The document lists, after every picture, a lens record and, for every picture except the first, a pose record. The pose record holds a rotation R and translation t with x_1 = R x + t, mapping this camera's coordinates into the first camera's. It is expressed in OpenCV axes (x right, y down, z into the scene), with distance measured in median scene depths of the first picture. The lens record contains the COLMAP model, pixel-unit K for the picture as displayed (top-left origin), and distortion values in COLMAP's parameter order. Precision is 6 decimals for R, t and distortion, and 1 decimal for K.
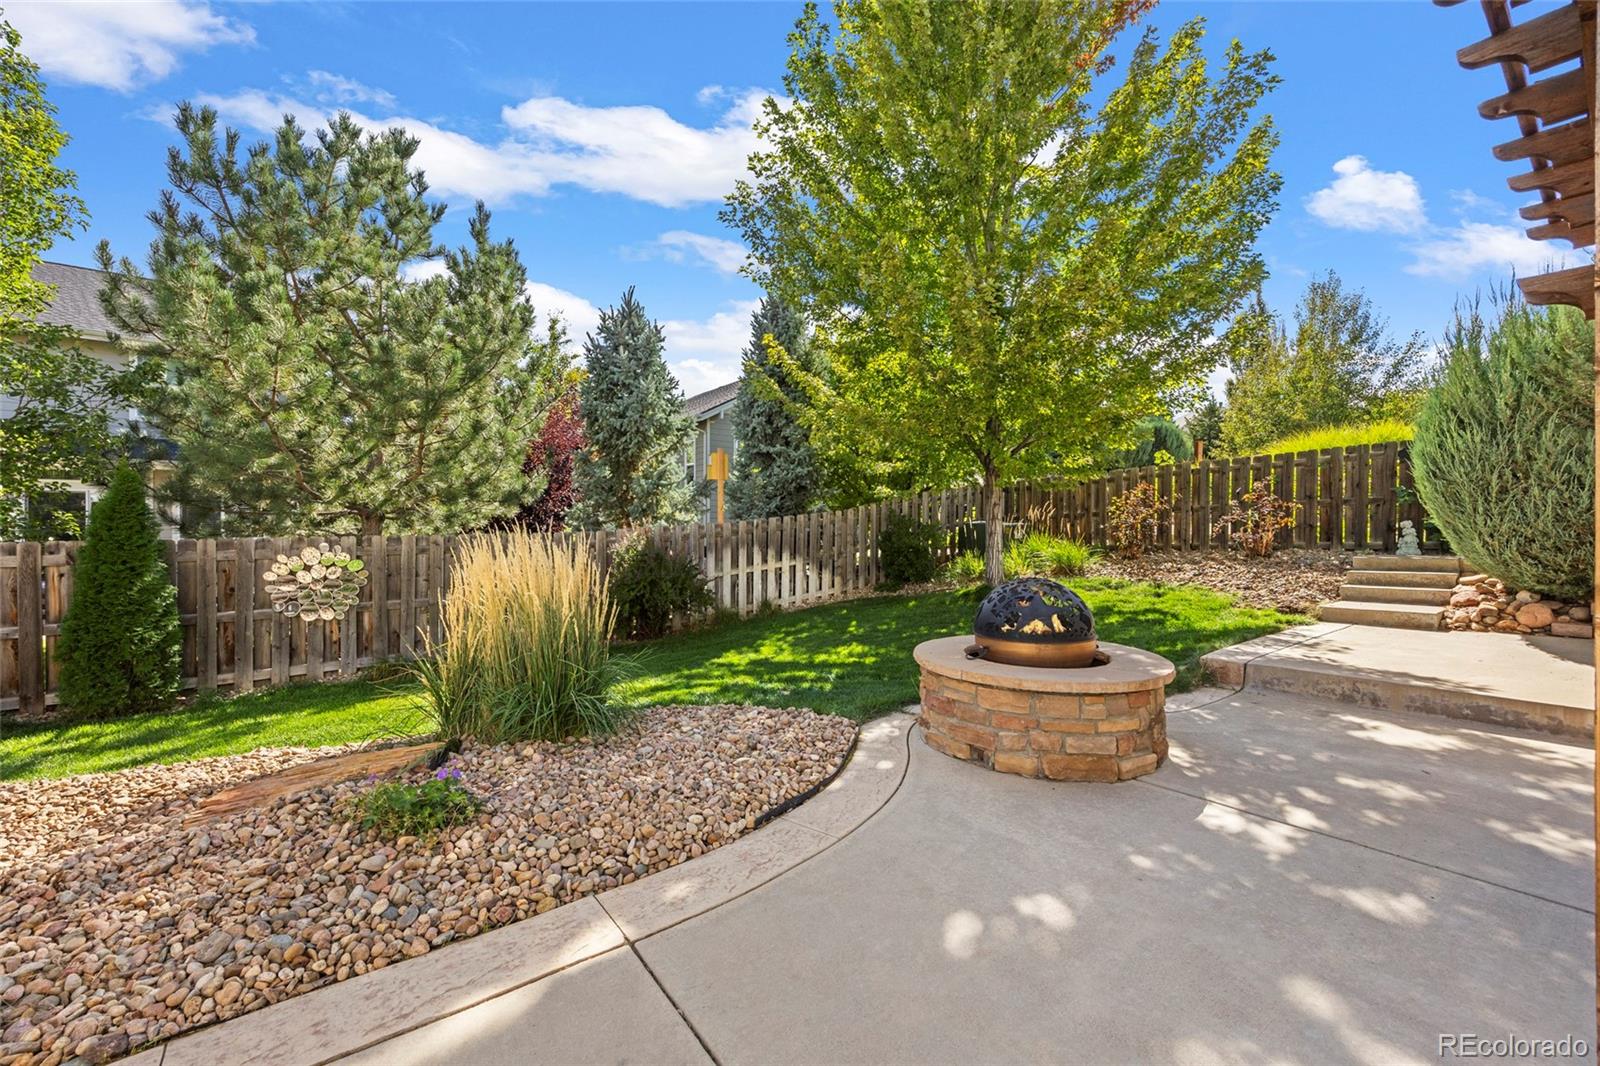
lens RADIAL K [[631.0, 0, 799.5], [0, 631.0, 541.6], [0, 0, 1]] dist [-0.003021, -0.000539]
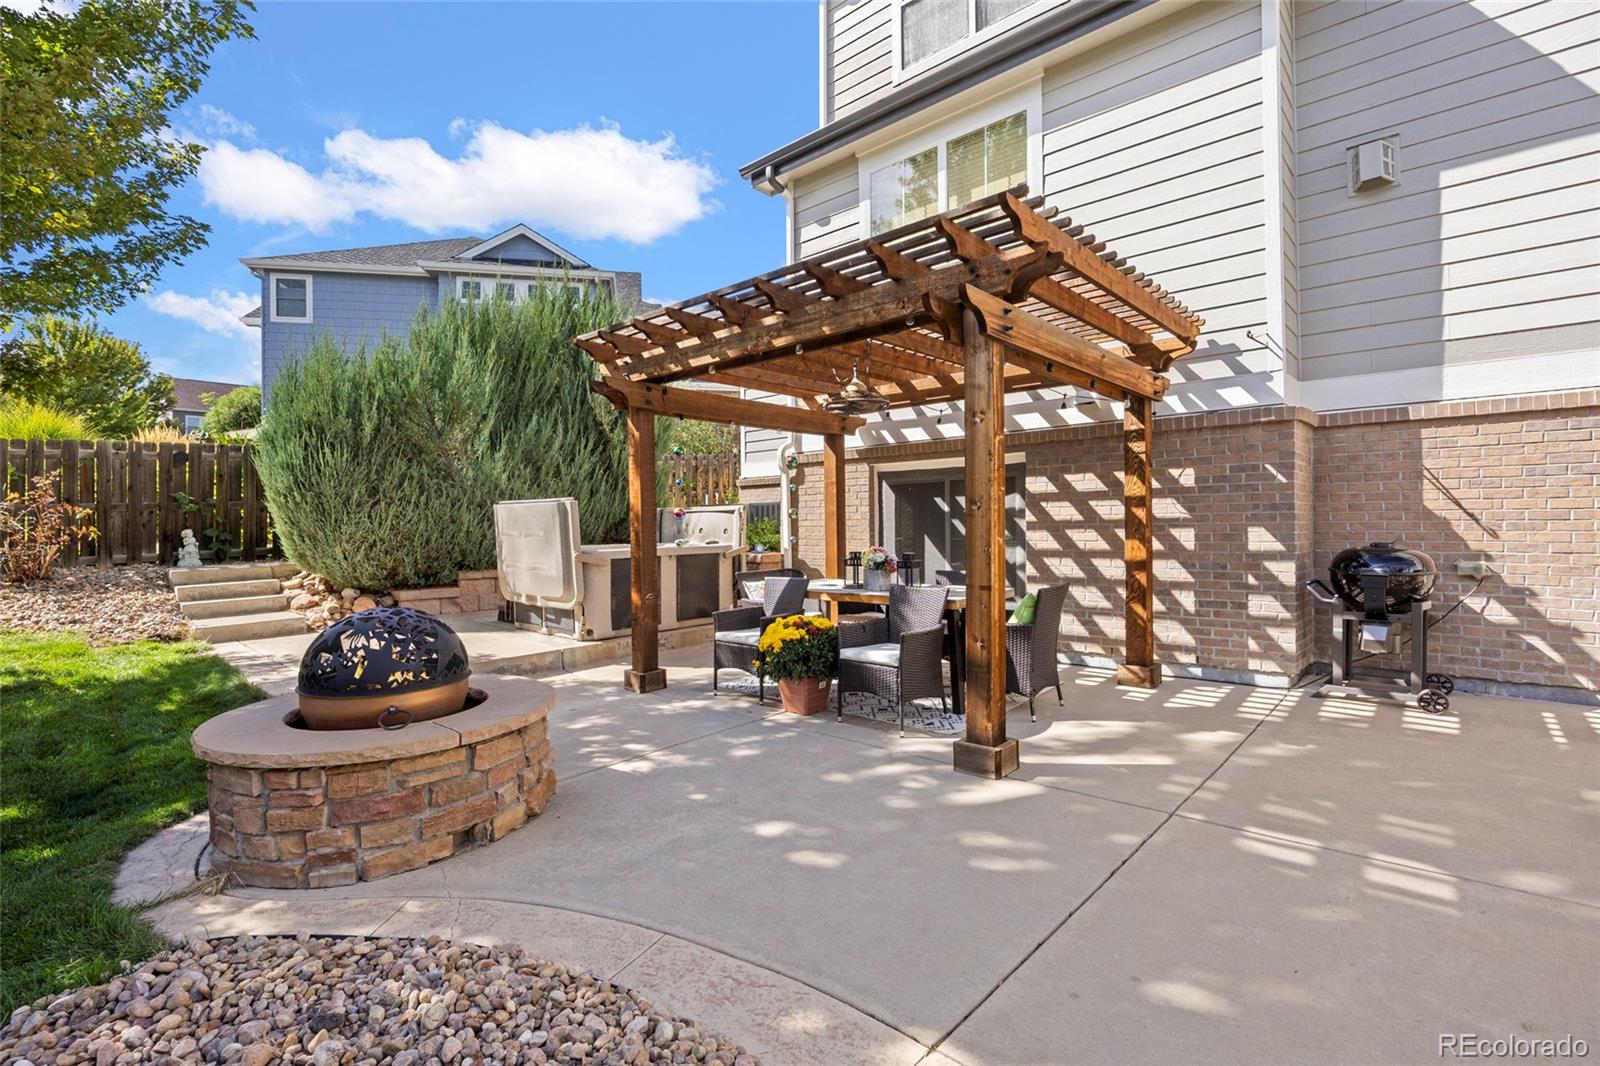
lens RADIAL K [[740.4, 0, 800.7], [0, 740.4, 530.6], [0, 0, 1]] dist [-0.020783, -0.000406]
pose [[-0.206899, -0.006180, 0.978343, -0.715461], [0.037167, 0.999209, 0.014172, -0.032550], [-0.977656, 0.039295, -0.206506, 0.824358]]
